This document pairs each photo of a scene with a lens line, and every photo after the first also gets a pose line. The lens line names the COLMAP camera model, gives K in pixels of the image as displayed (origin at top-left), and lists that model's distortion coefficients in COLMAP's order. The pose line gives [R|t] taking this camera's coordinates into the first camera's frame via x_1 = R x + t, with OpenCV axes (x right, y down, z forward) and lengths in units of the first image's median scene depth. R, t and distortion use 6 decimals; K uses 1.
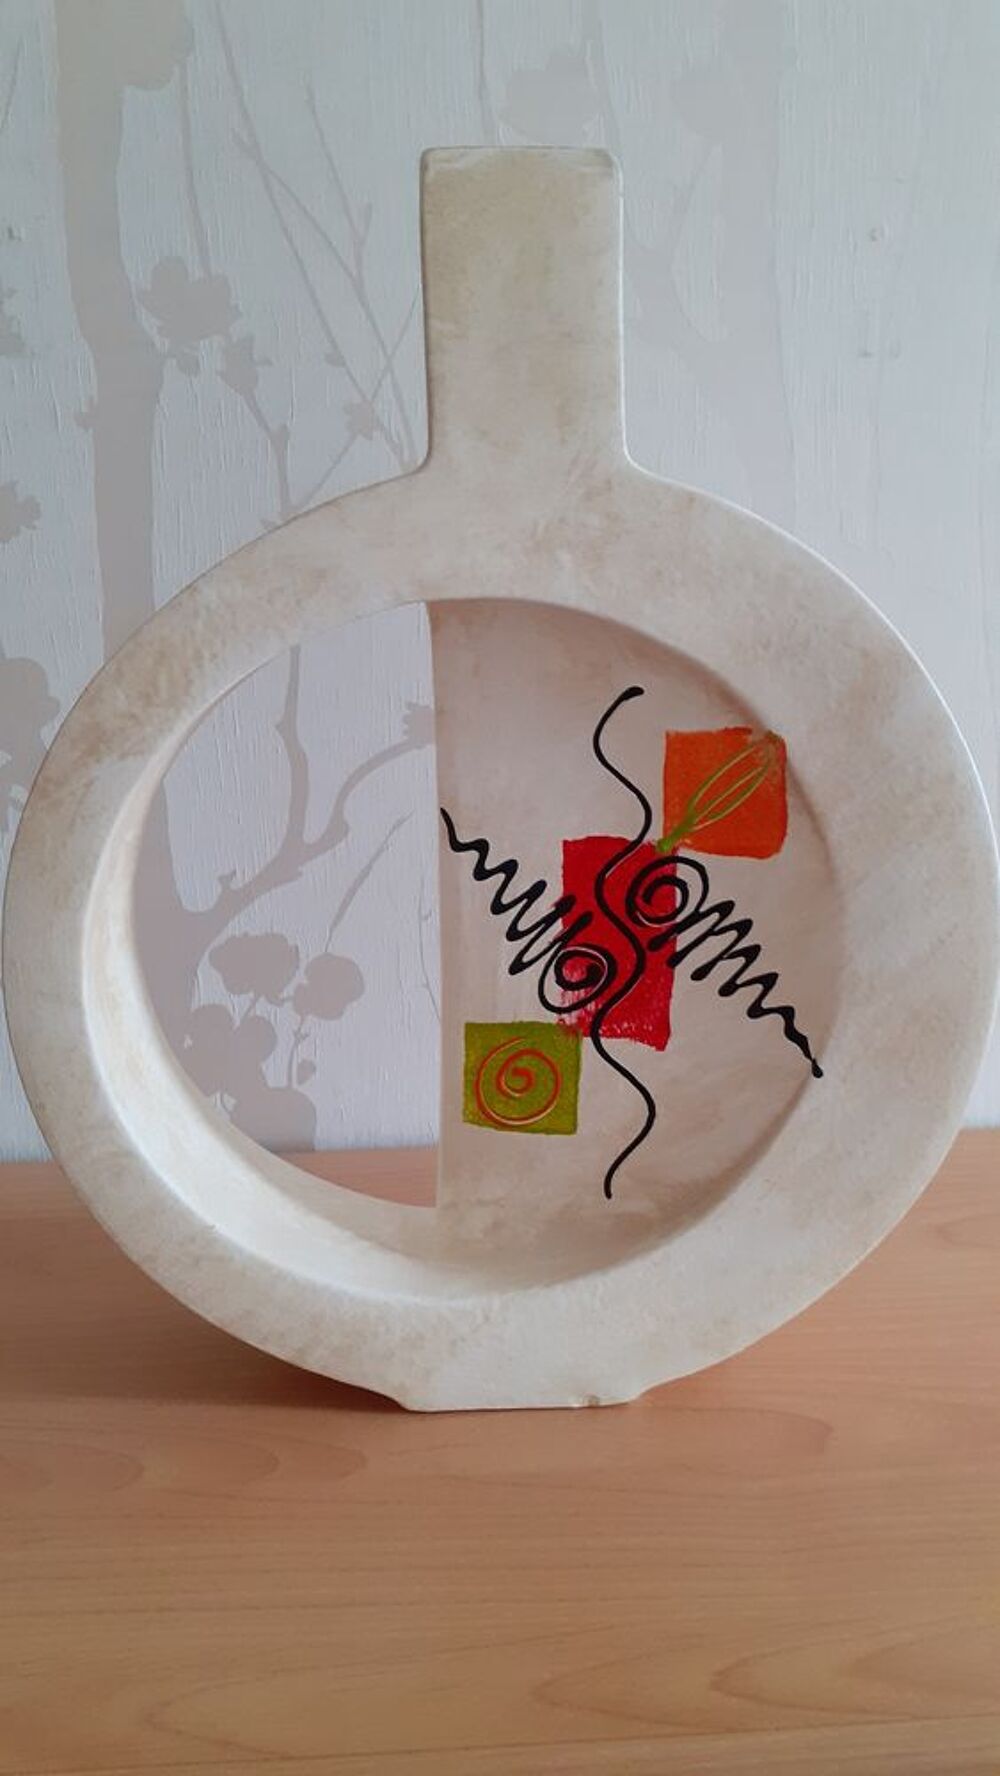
lens RADIAL K [[1517.8, 0, 483.1], [0, 1517.8, 898.4], [0, 0, 1]] dist [0.020041, -0.118045]
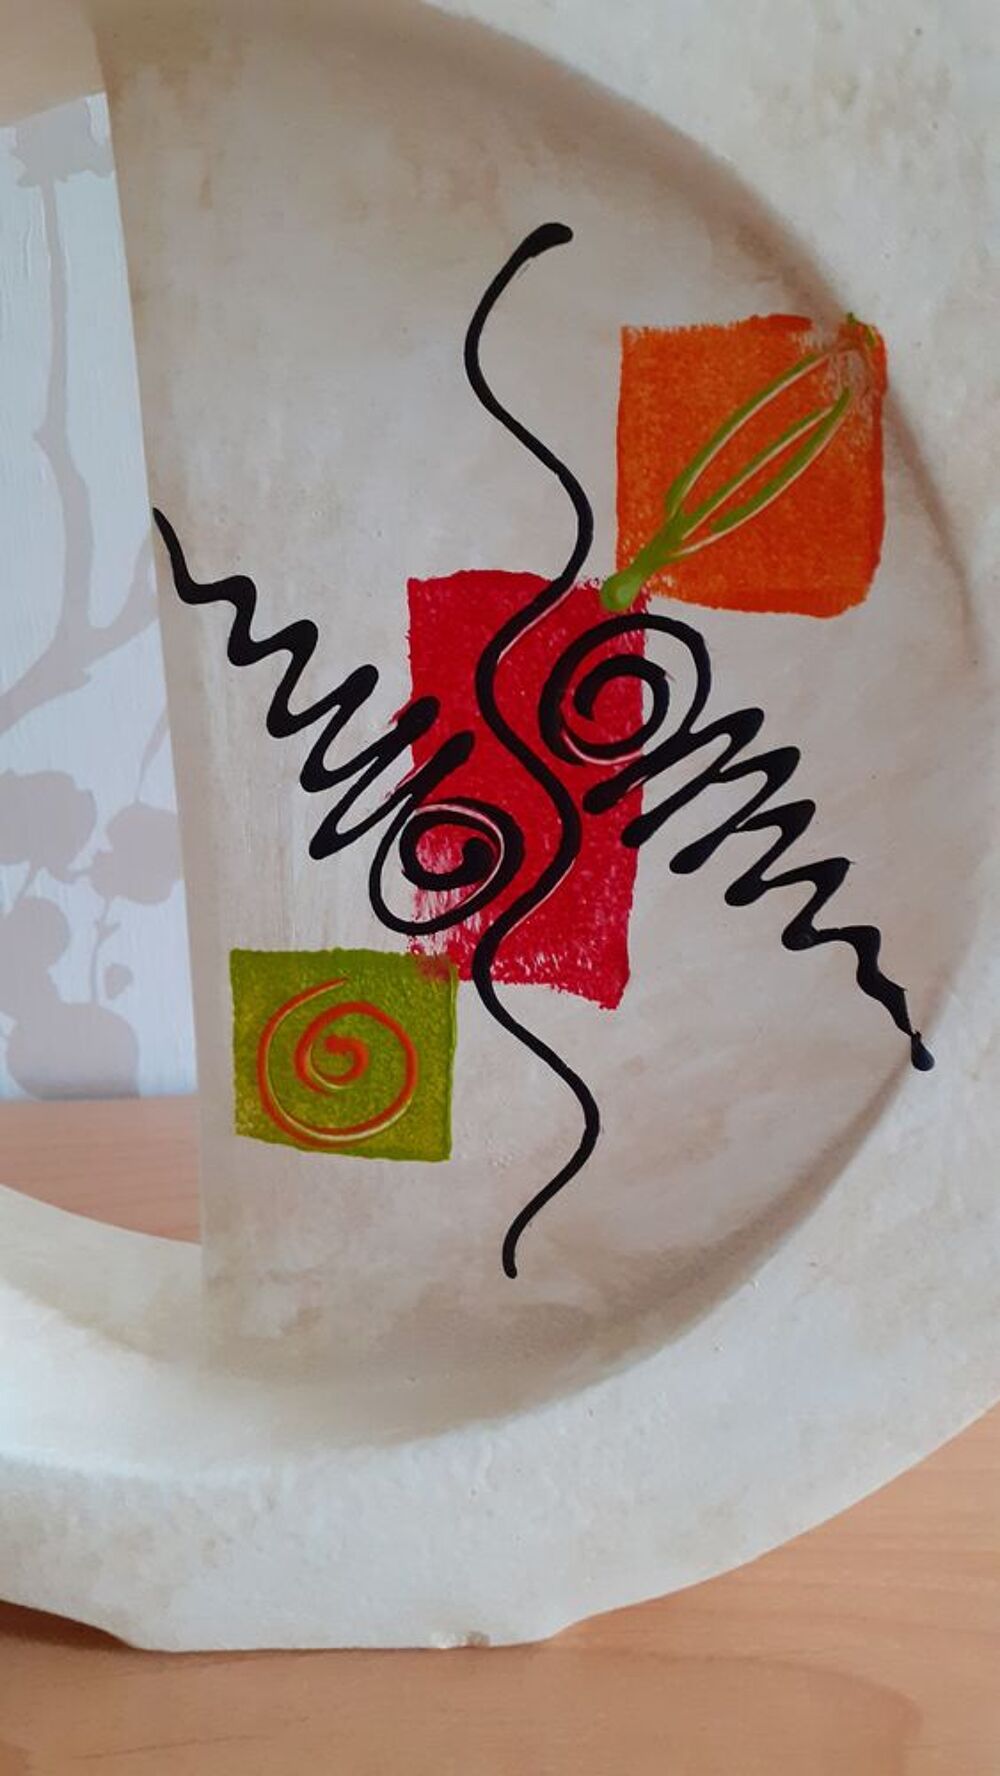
lens RADIAL K [[1517.8, 0, 486.9], [0, 1517.8, 941.9], [0, 0, 1]] dist [0.020041, -0.118045]
pose [[0.999439, 0.010120, -0.031929, 0.092099], [-0.005731, 0.990877, 0.134647, 0.010059], [0.033000, -0.134388, 0.990379, 0.500111]]
